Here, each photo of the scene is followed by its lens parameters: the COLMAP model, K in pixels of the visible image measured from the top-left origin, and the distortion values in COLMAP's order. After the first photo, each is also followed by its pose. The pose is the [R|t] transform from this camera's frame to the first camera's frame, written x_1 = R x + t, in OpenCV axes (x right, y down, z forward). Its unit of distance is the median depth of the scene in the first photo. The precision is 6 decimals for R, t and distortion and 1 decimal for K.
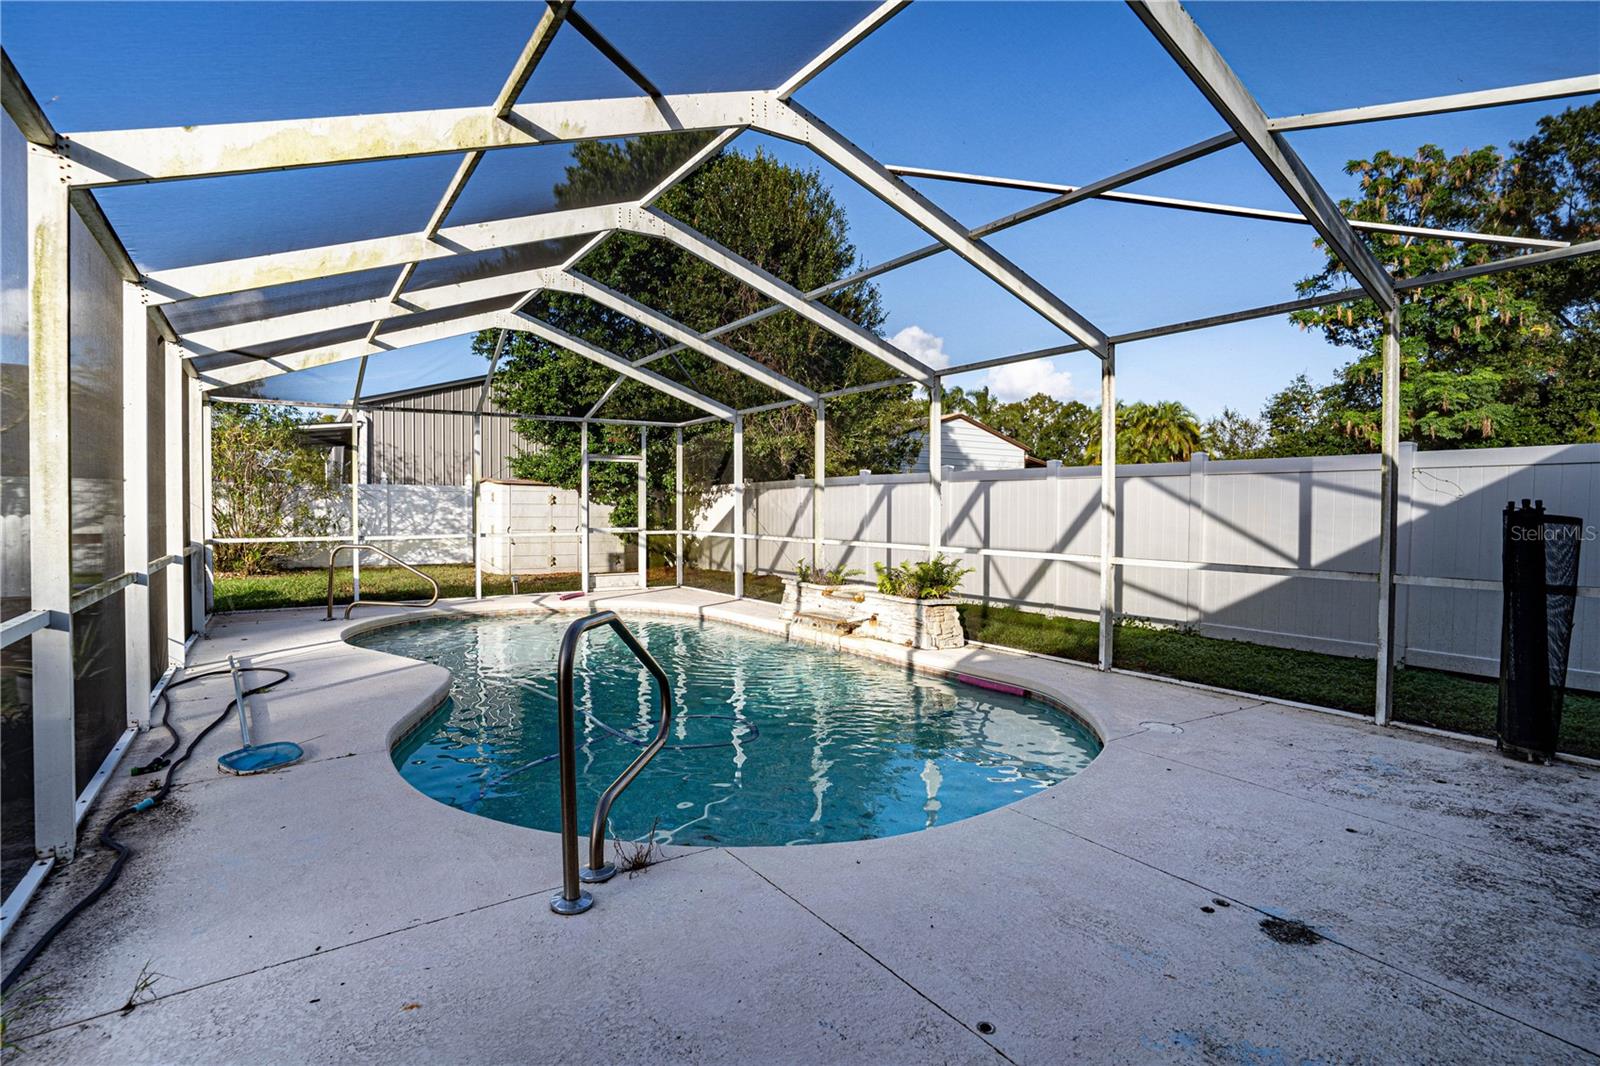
lens RADIAL K [[766.1, 0, 800.0], [0, 766.1, 533.0], [0, 0, 1]] dist [-0.060548, 0.000060]
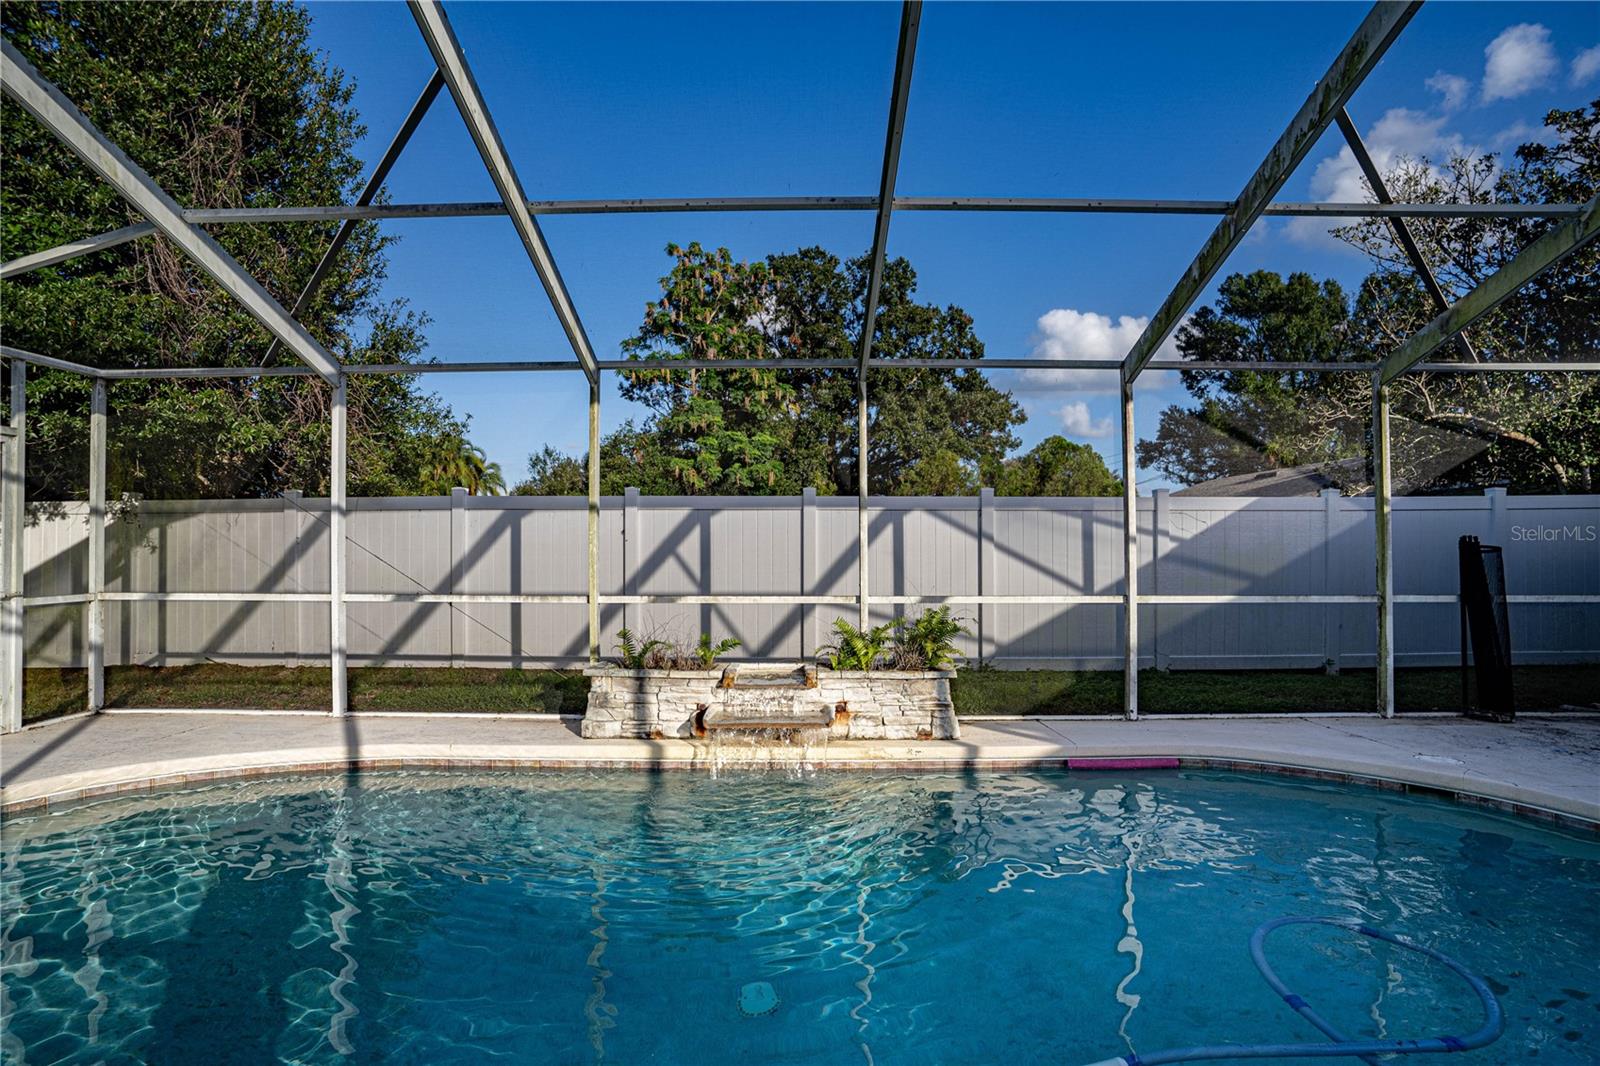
lens RADIAL K [[766.1, 0, 800.0], [0, 766.1, 533.0], [0, 0, 1]] dist [-0.060548, 0.000060]
pose [[0.588164, 0.006756, 0.808714, -0.285103], [0.029982, 0.999096, -0.030151, -0.014303], [-0.808186, 0.041981, 0.587429, 0.386619]]
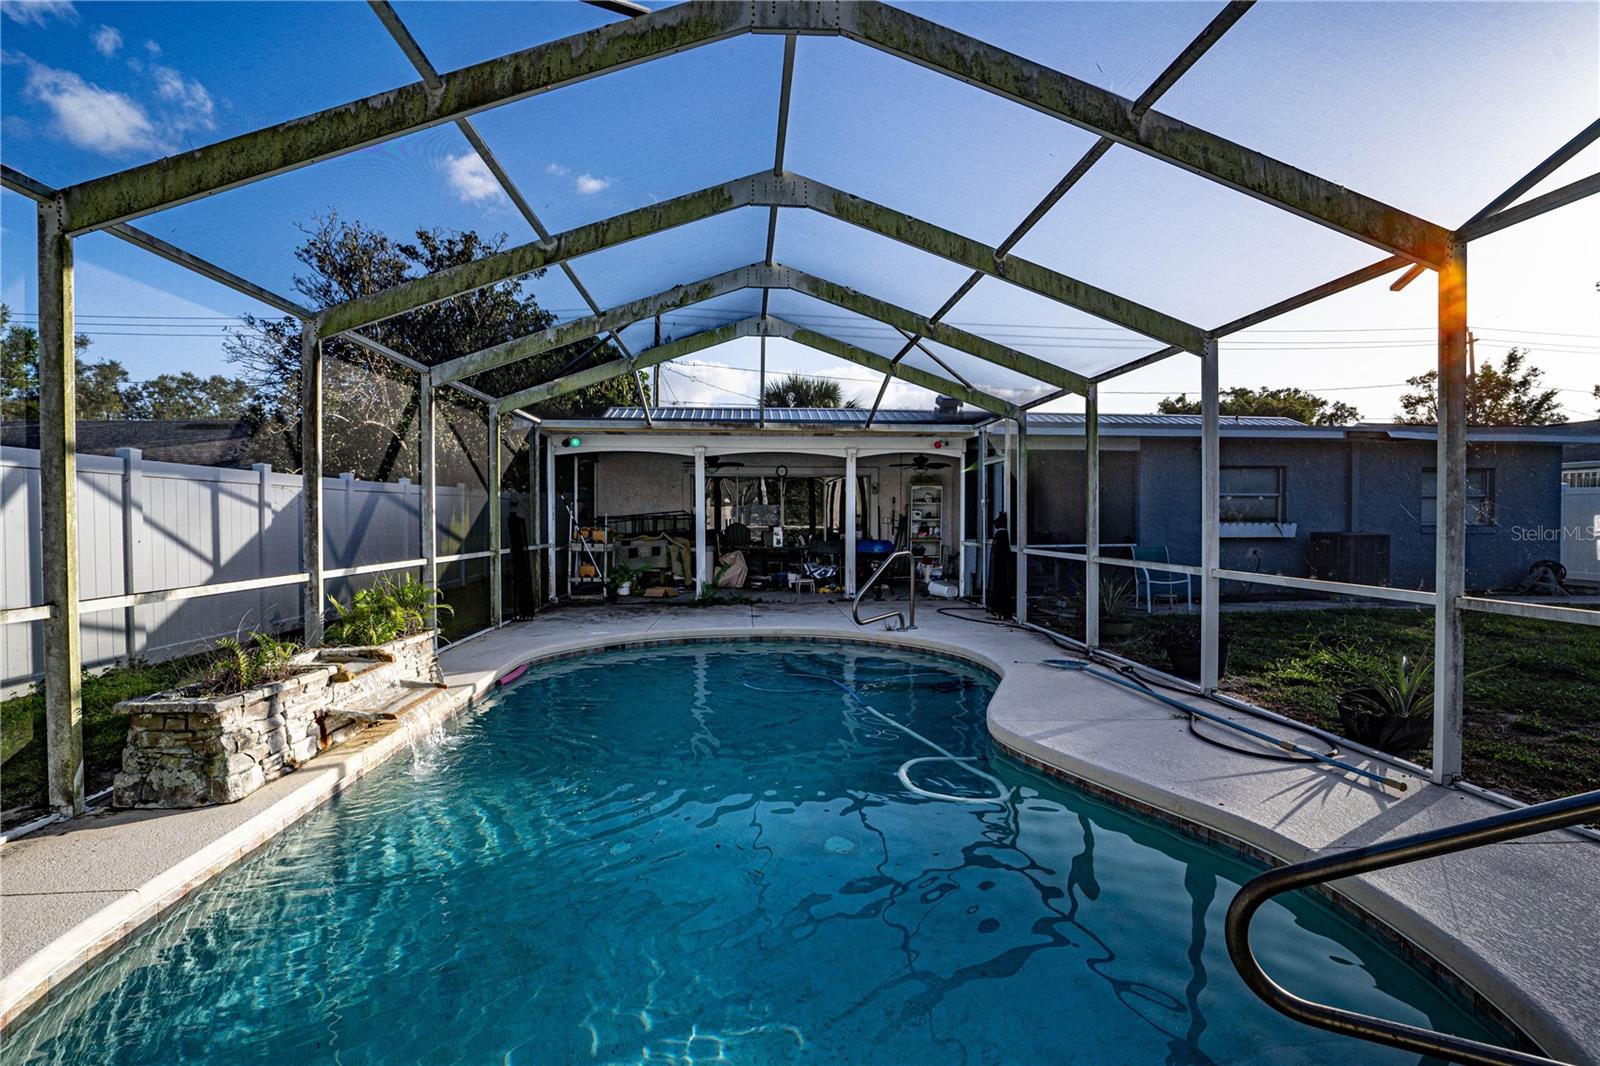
lens RADIAL K [[766.1, 0, 800.0], [0, 766.1, 533.0], [0, 0, 1]] dist [-0.060548, 0.000060]
pose [[-0.861753, -0.017520, 0.507026, -0.326793], [0.006348, 0.998953, 0.045307, -0.026653], [-0.507289, 0.042262, -0.860739, 0.843871]]
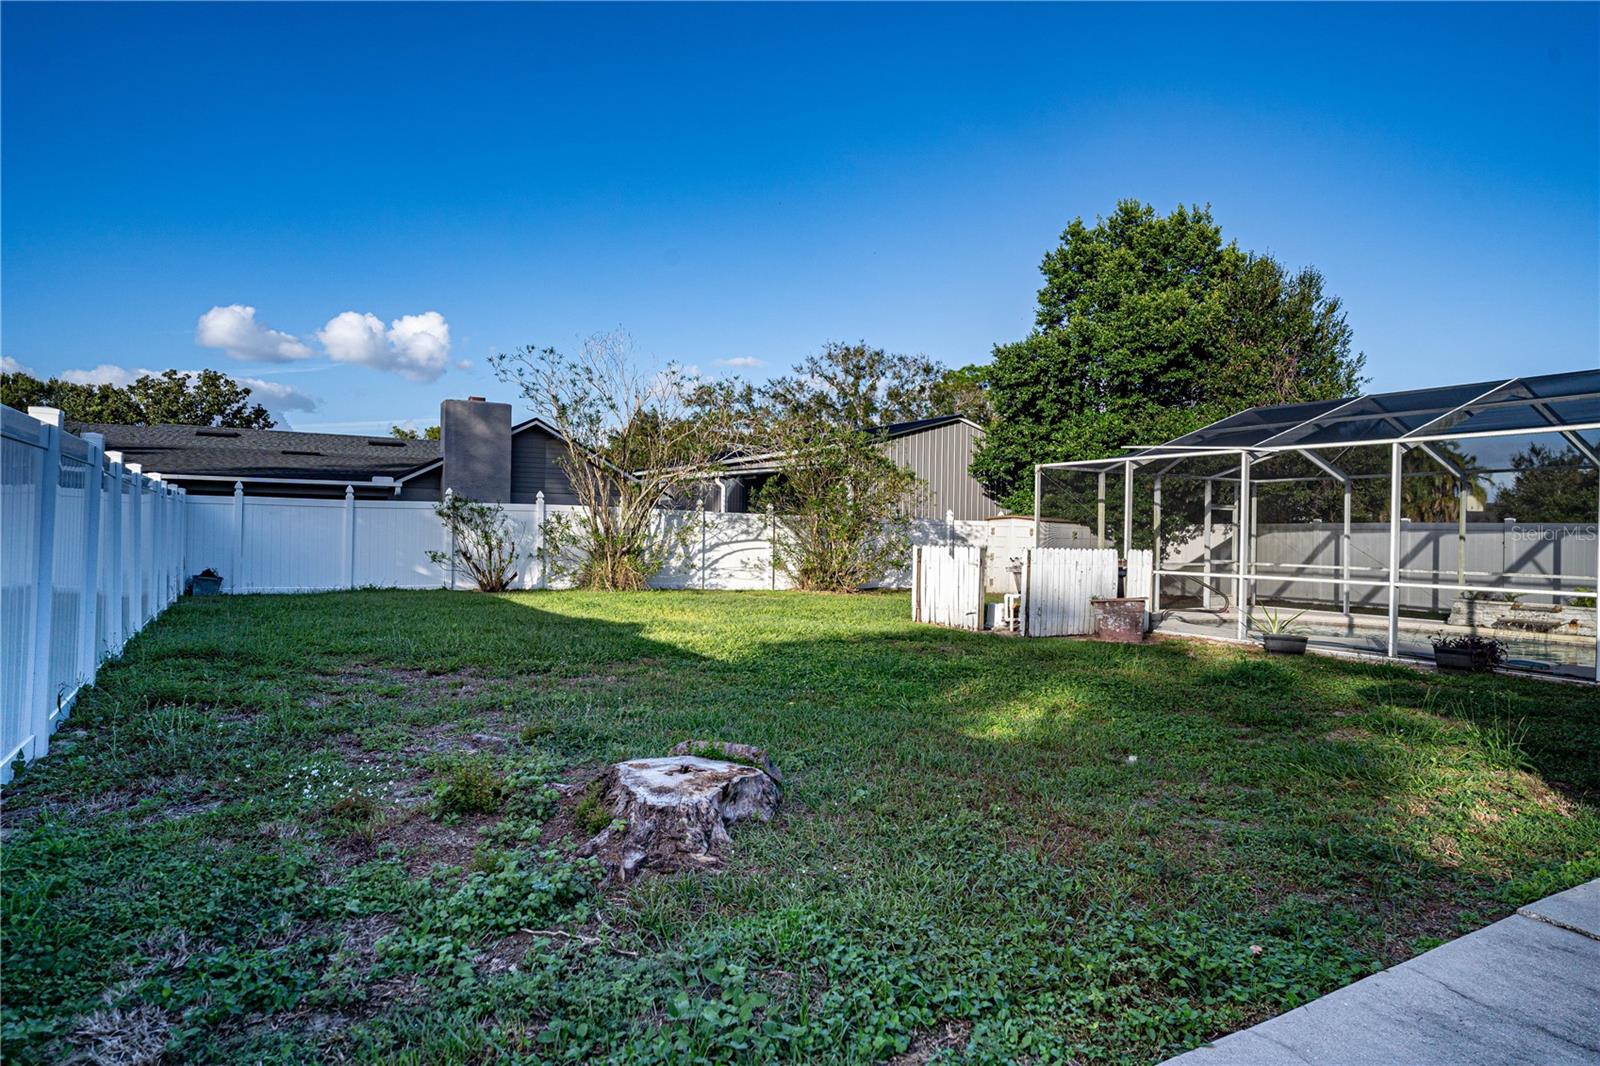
lens RADIAL K [[888.9, 0, 800.0], [0, 888.9, 533.0], [0, 0, 1]] dist [0.006429, 0.001647]
pose [[0.994094, 0.026852, -0.105147, -0.788383], [-0.030793, 0.998876, -0.036035, 0.026230], [0.104062, 0.039060, 0.993804, -0.601823]]
